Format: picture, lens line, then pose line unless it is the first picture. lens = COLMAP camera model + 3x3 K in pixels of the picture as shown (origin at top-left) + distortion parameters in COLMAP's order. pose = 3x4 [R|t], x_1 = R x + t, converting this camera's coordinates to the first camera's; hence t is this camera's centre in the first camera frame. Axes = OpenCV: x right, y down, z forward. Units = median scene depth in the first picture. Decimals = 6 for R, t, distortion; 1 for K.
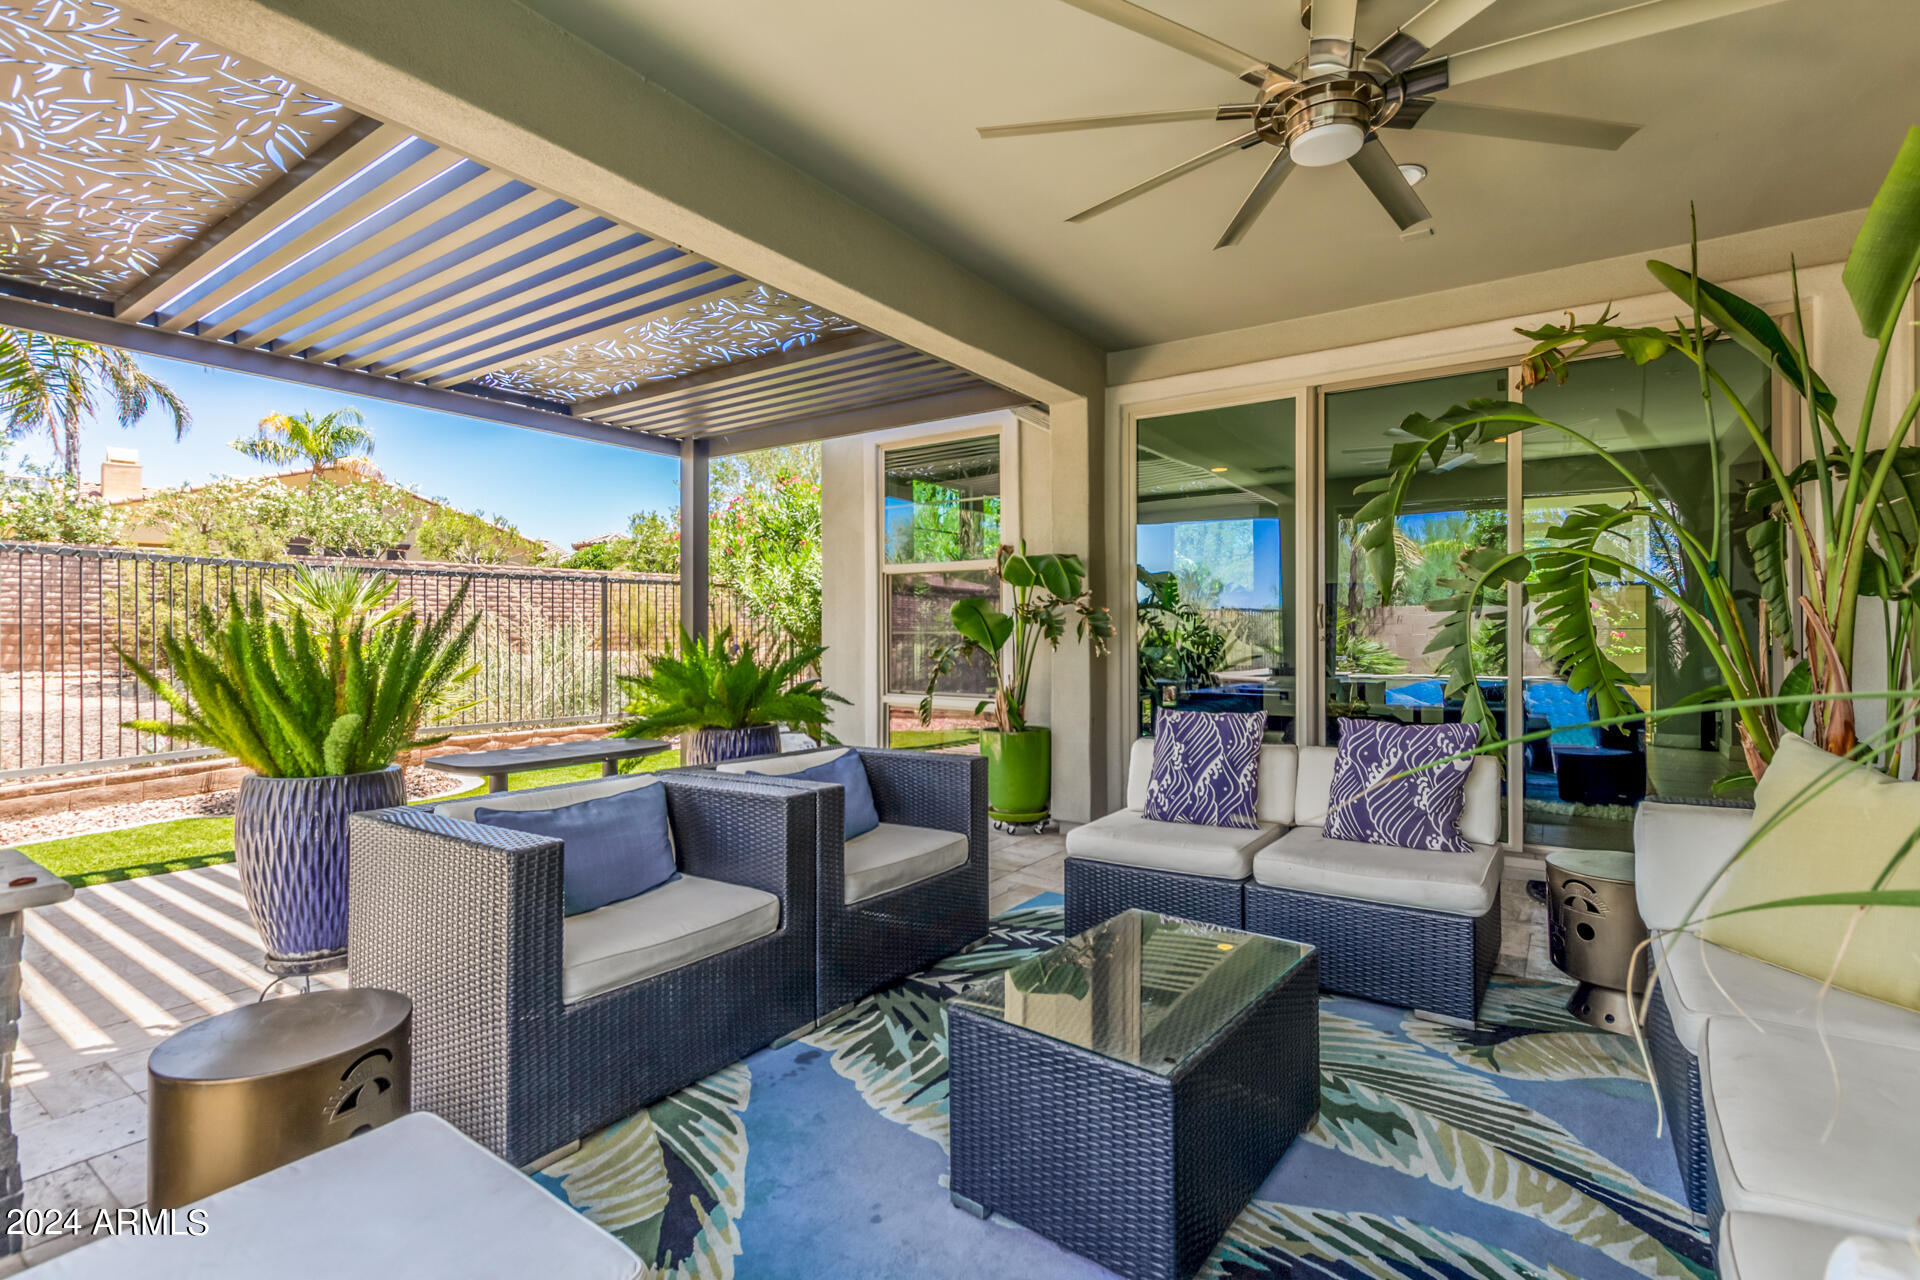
lens RADIAL K [[882.4, 0, 962.8], [0, 882.4, 635.3], [0, 0, 1]] dist [0.003380, -0.000998]
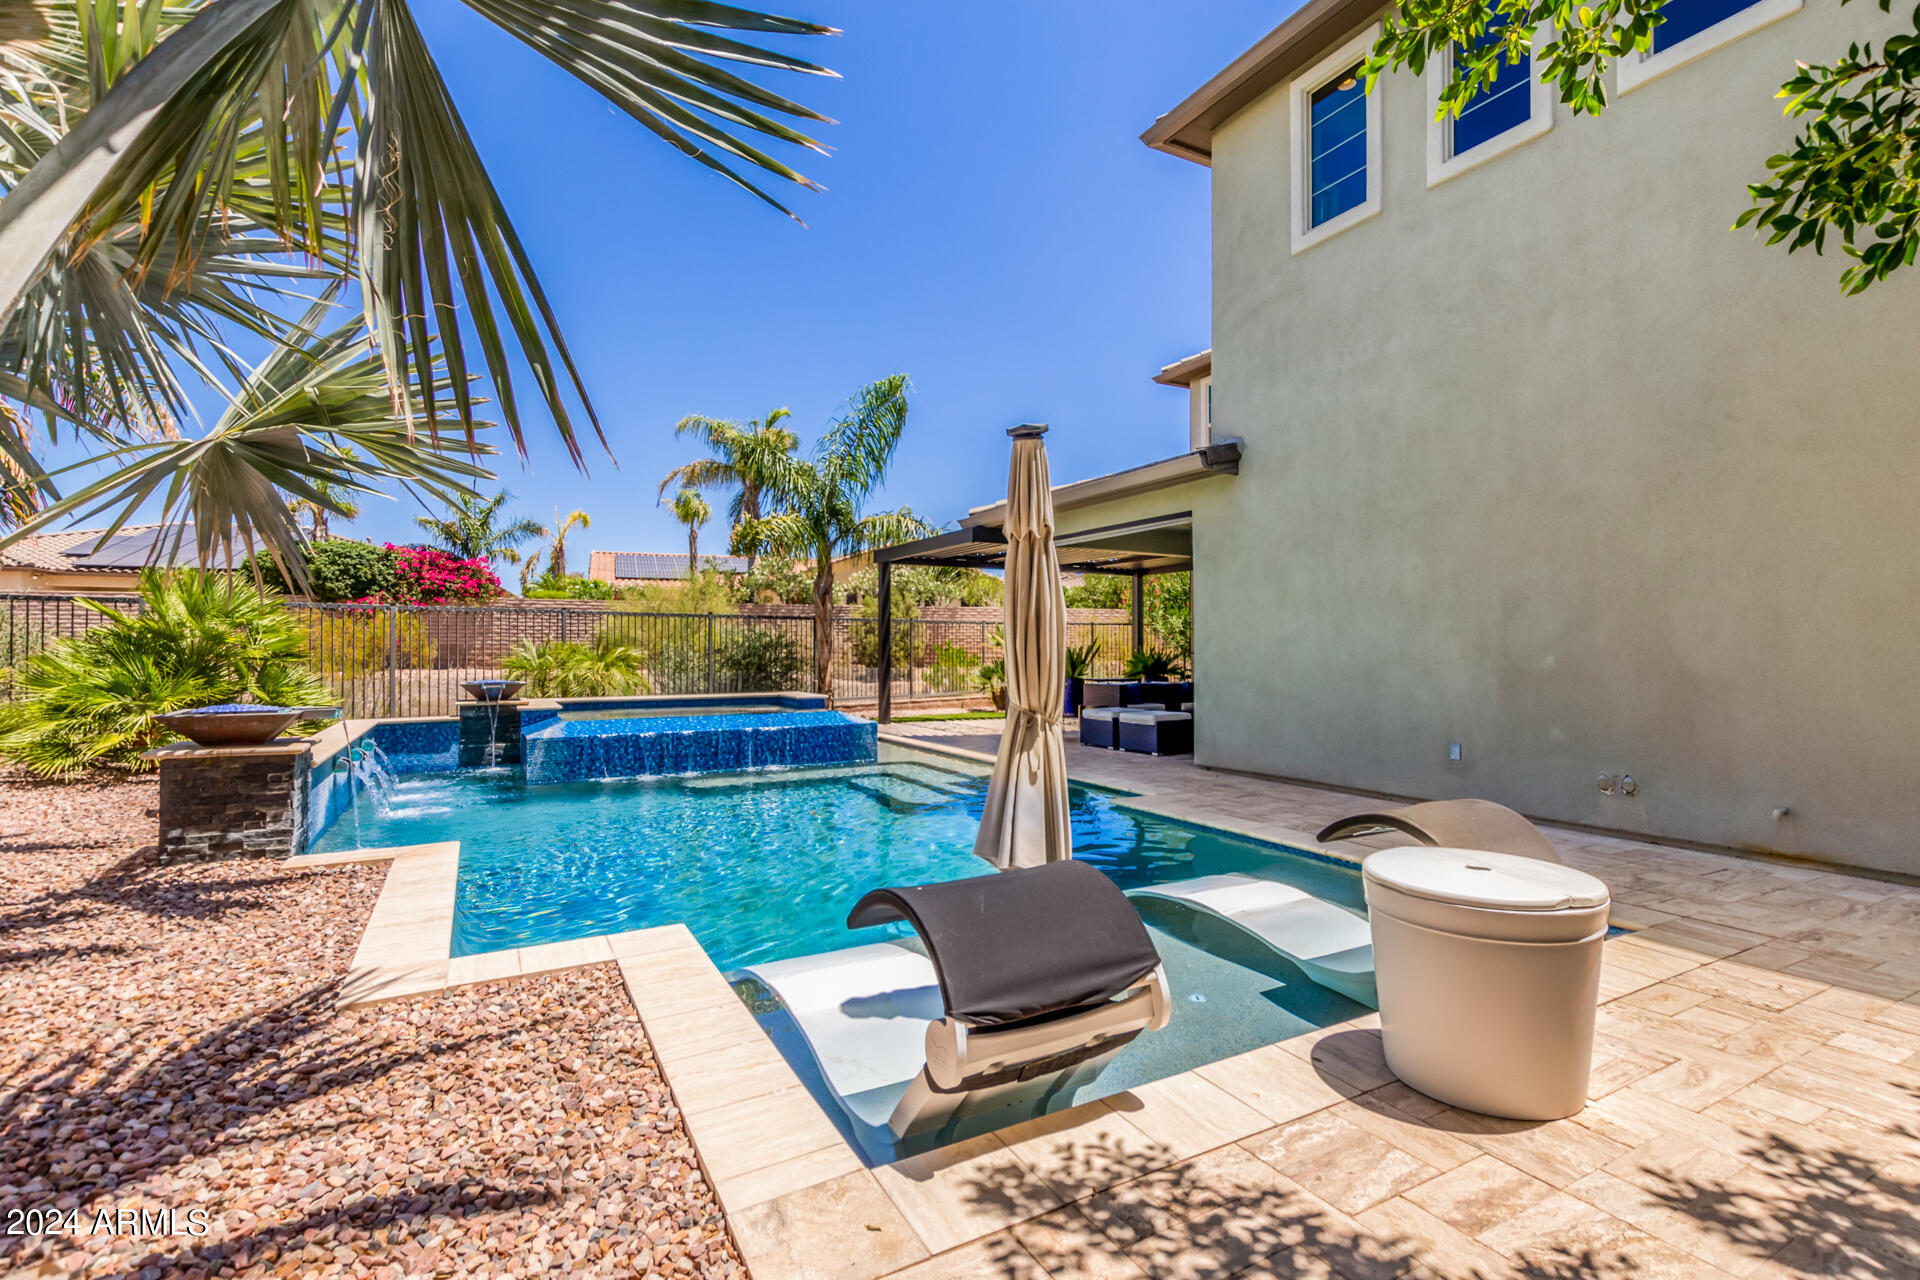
lens RADIAL K [[882.4, 0, 961.2], [0, 882.4, 649.0], [0, 0, 1]] dist [0.003380, -0.000998]
pose [[0.894138, -0.004282, -0.447772, 0.238898], [0.003874, 0.999991, -0.001827, -0.001496], [0.447776, -0.000101, 0.894146, -0.952280]]
